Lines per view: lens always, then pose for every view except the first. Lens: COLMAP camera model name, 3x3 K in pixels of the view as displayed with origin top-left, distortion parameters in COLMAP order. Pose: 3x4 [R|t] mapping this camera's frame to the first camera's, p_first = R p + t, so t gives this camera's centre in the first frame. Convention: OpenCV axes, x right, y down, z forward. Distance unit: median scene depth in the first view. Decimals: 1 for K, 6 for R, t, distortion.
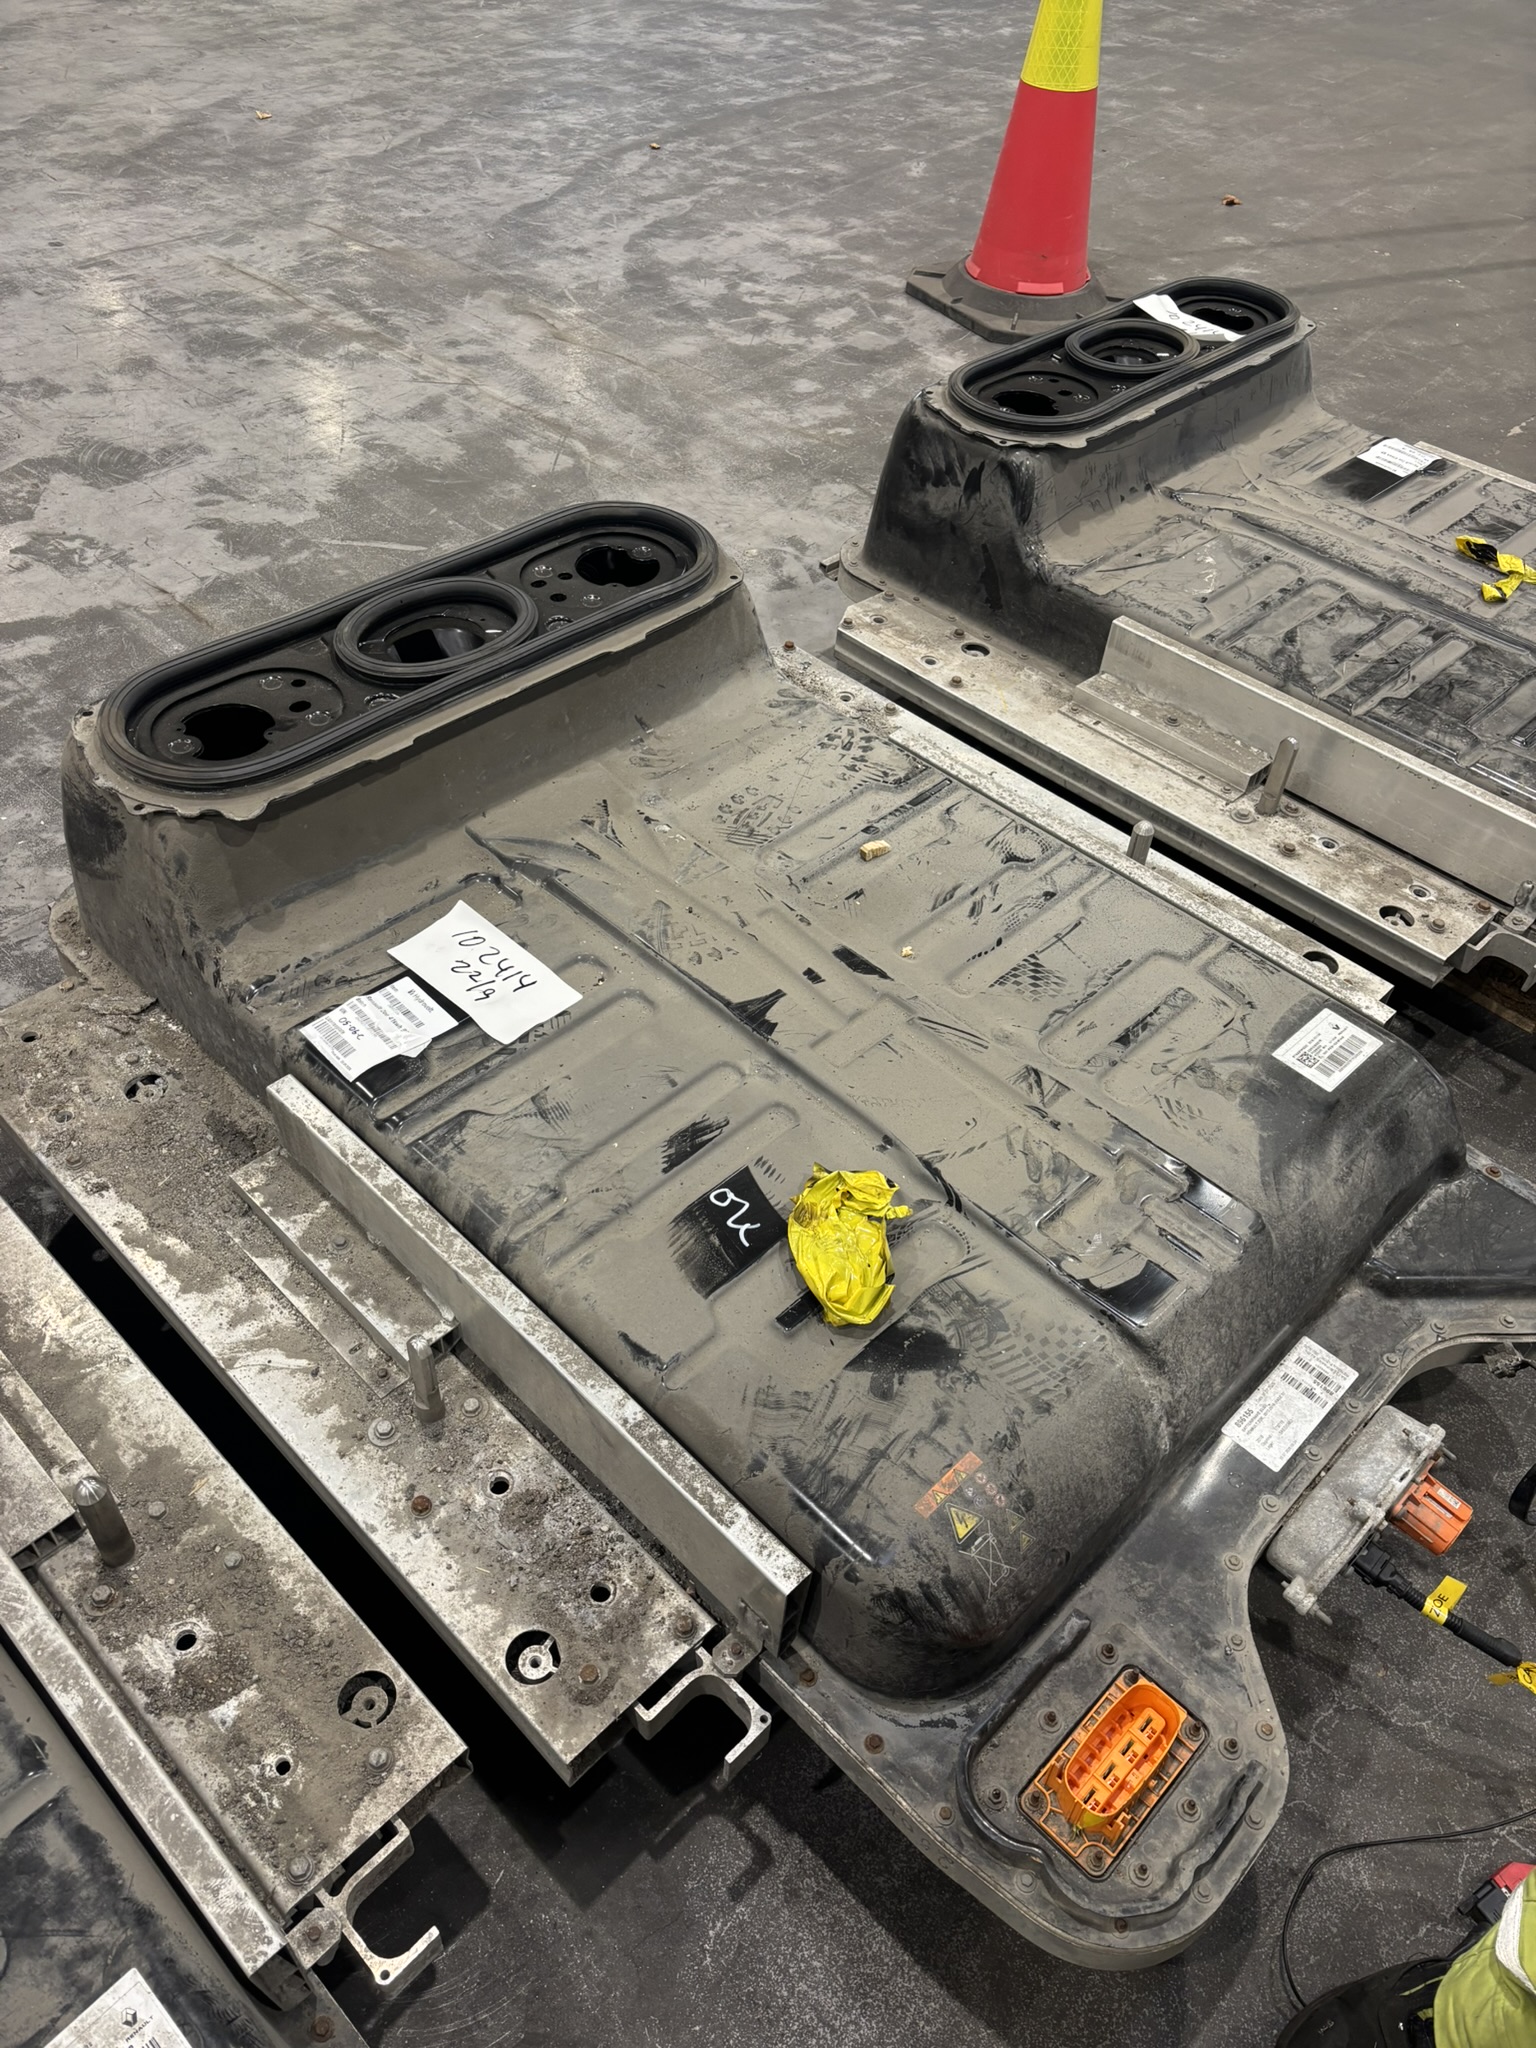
lens RADIAL K [[1560.0, 0, 775.7], [0, 1560.0, 1020.1], [0, 0, 1]] dist [0.042926, -0.042049]
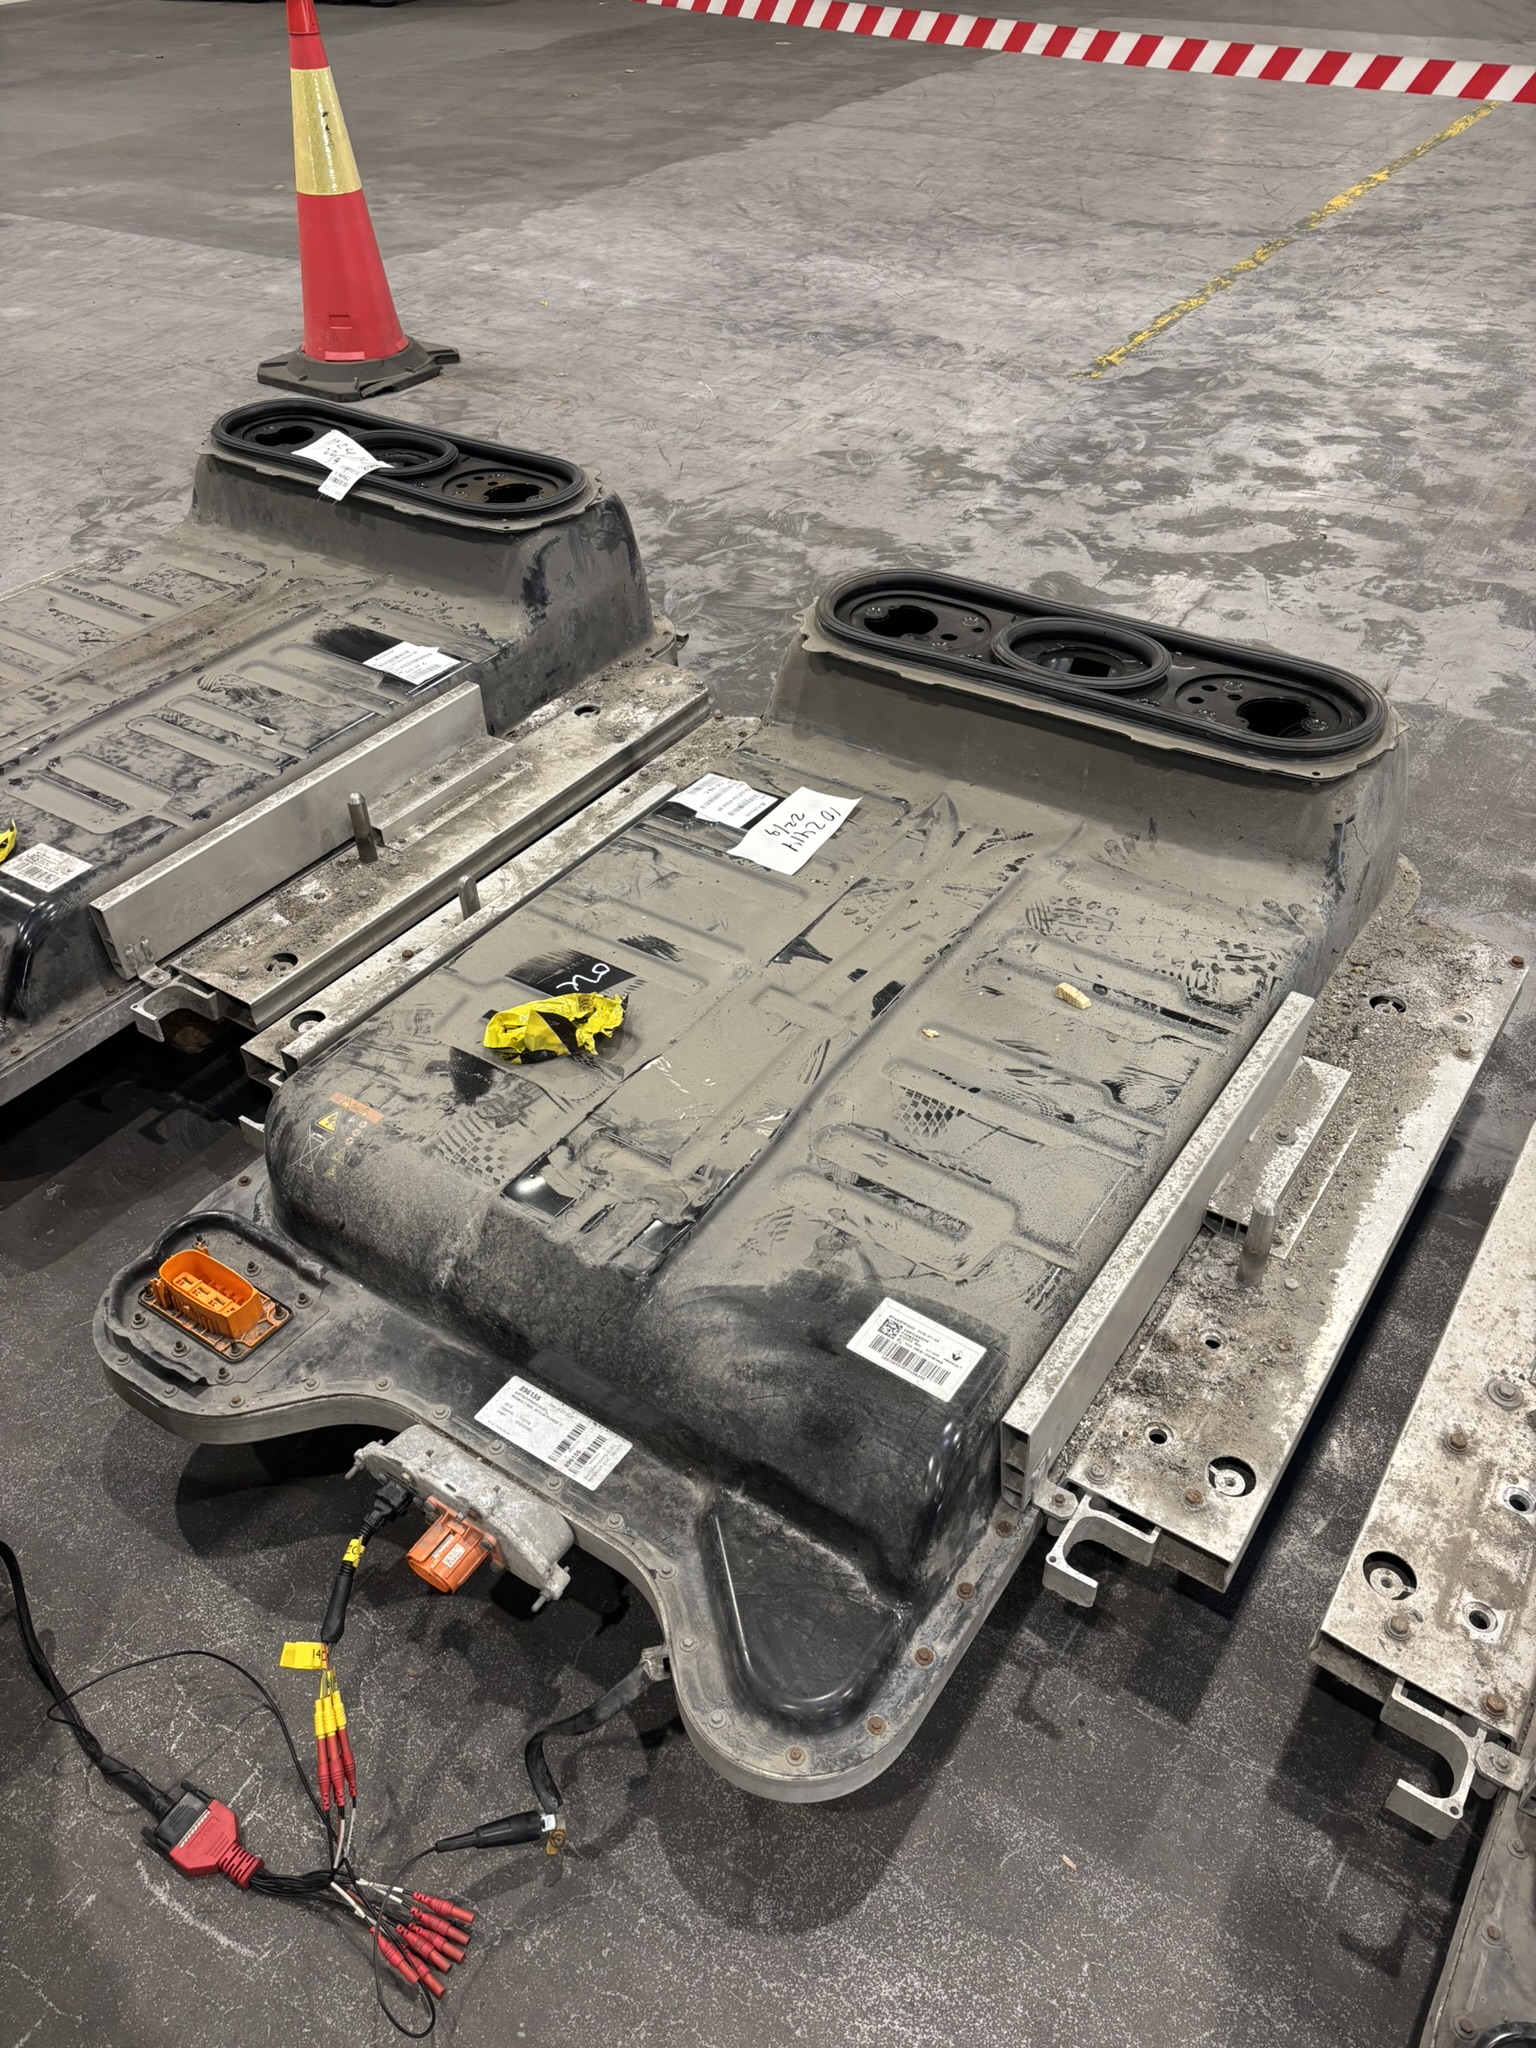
lens RADIAL K [[1560.0, 0, 754.6], [0, 1560.0, 994.0], [0, 0, 1]] dist [0.042926, -0.042049]
pose [[0.170832, 0.563272, -0.808419, 1.029645], [-0.663972, 0.672017, 0.327925, -0.375275], [0.727982, 0.480747, 0.488799, 0.466660]]
